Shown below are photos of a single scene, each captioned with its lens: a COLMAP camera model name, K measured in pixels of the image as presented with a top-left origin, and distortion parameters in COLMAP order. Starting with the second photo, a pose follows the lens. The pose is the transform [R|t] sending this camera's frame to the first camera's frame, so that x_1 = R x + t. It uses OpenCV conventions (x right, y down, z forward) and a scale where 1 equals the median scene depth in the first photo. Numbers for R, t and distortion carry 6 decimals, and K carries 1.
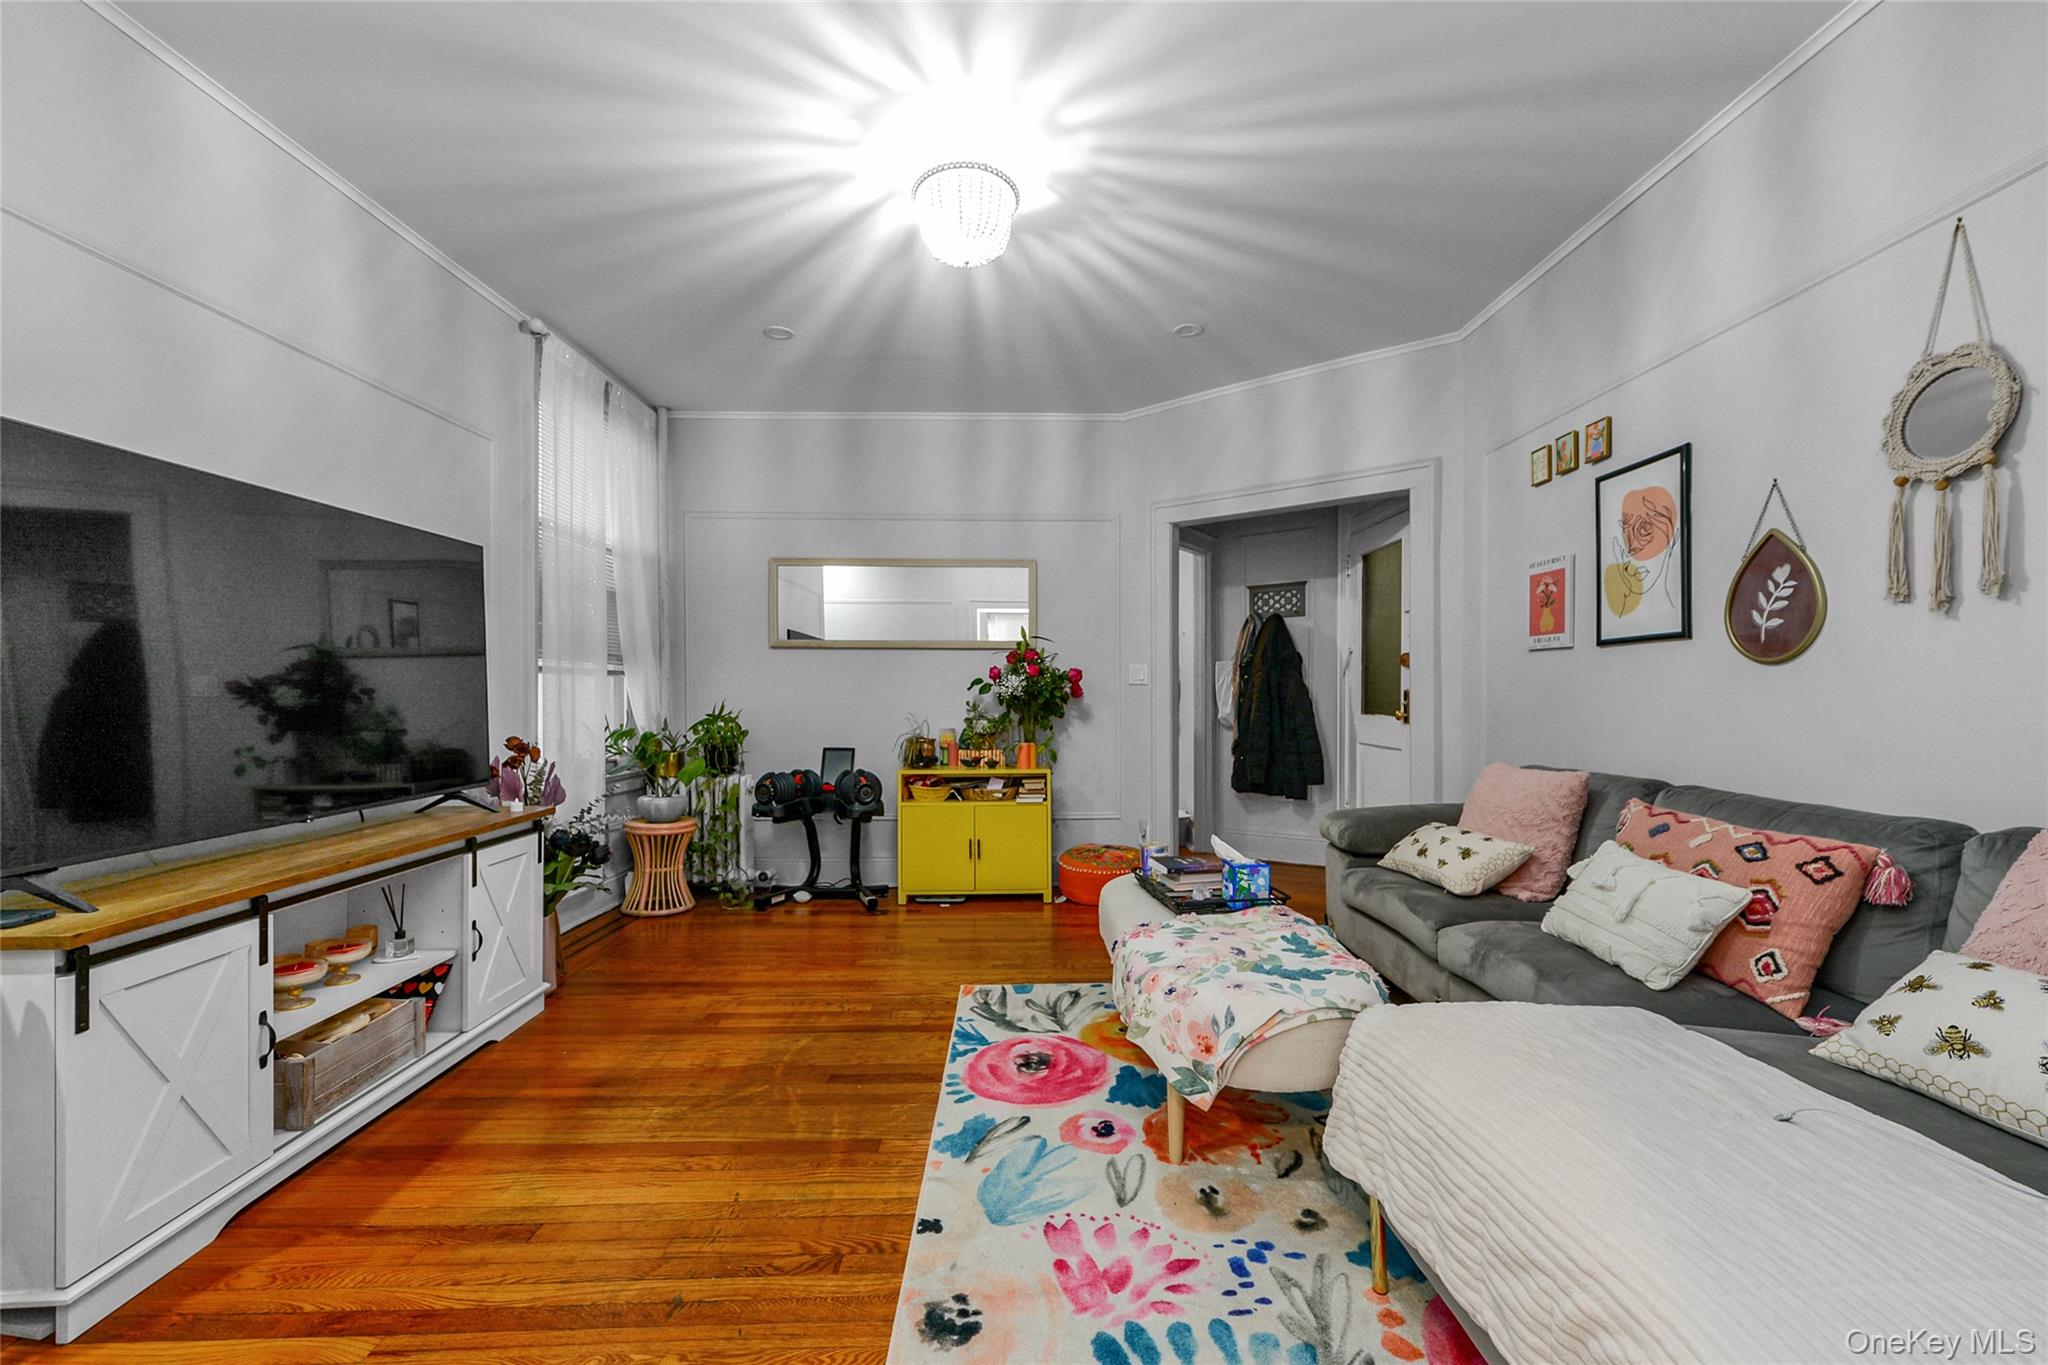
lens RADIAL K [[806.5, 0, 1030.1], [0, 806.5, 695.0], [0, 0, 1]] dist [0.014987, -0.000122]
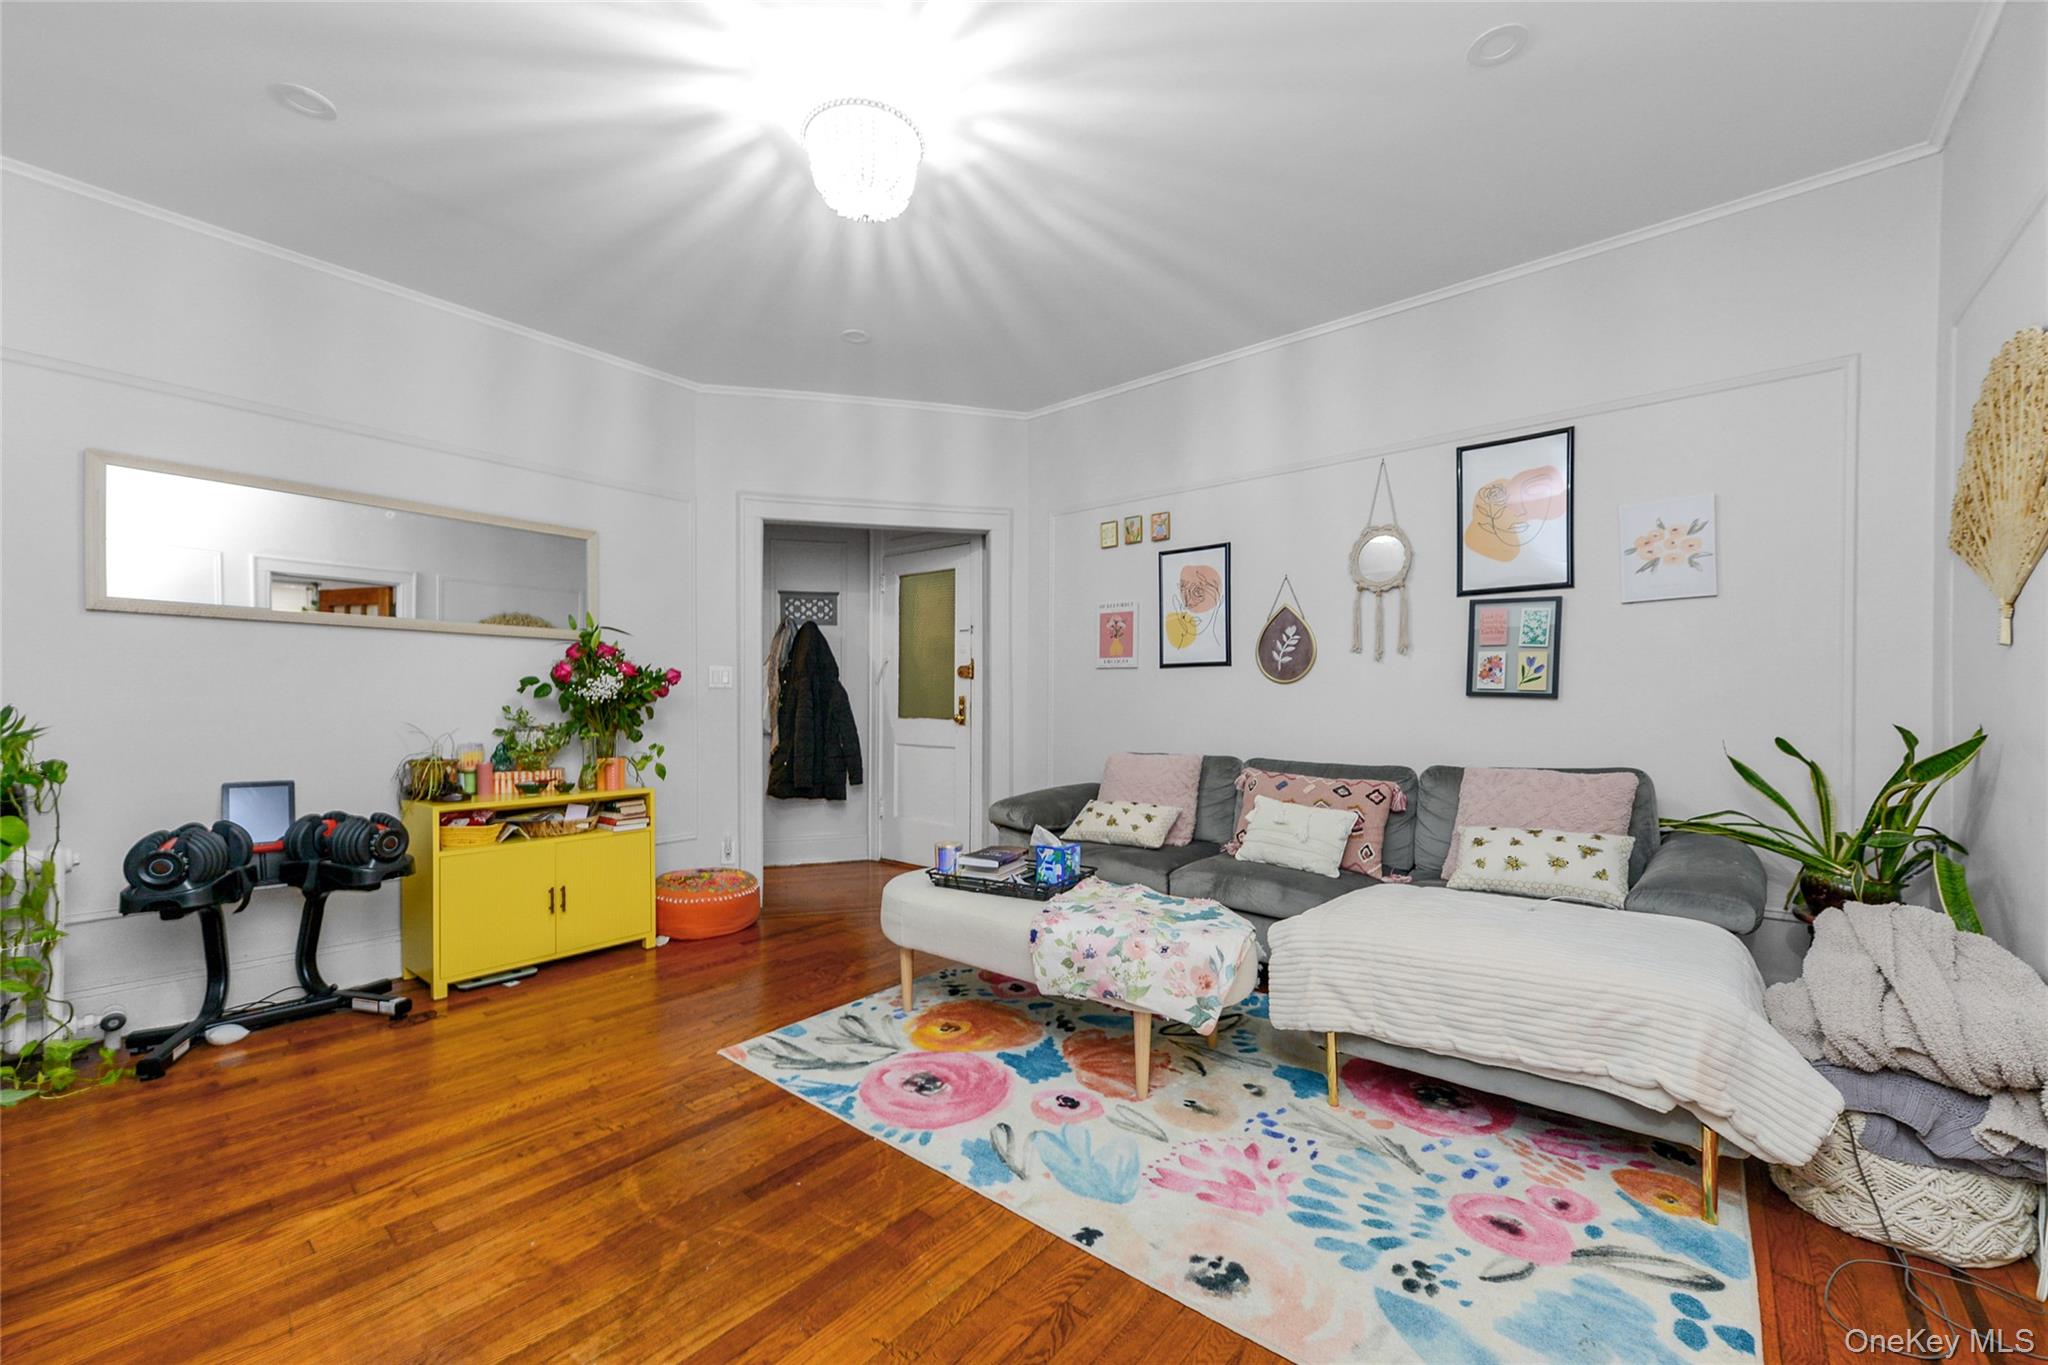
lens RADIAL K [[806.5, 0, 1020.1], [0, 806.5, 698.0], [0, 0, 1]] dist [0.014987, -0.000122]
pose [[0.651590, 0.007070, 0.758538, -0.613928], [-0.004408, 0.999975, -0.005533, 0.002933], [-0.758558, 0.000262, 0.651605, 0.274407]]
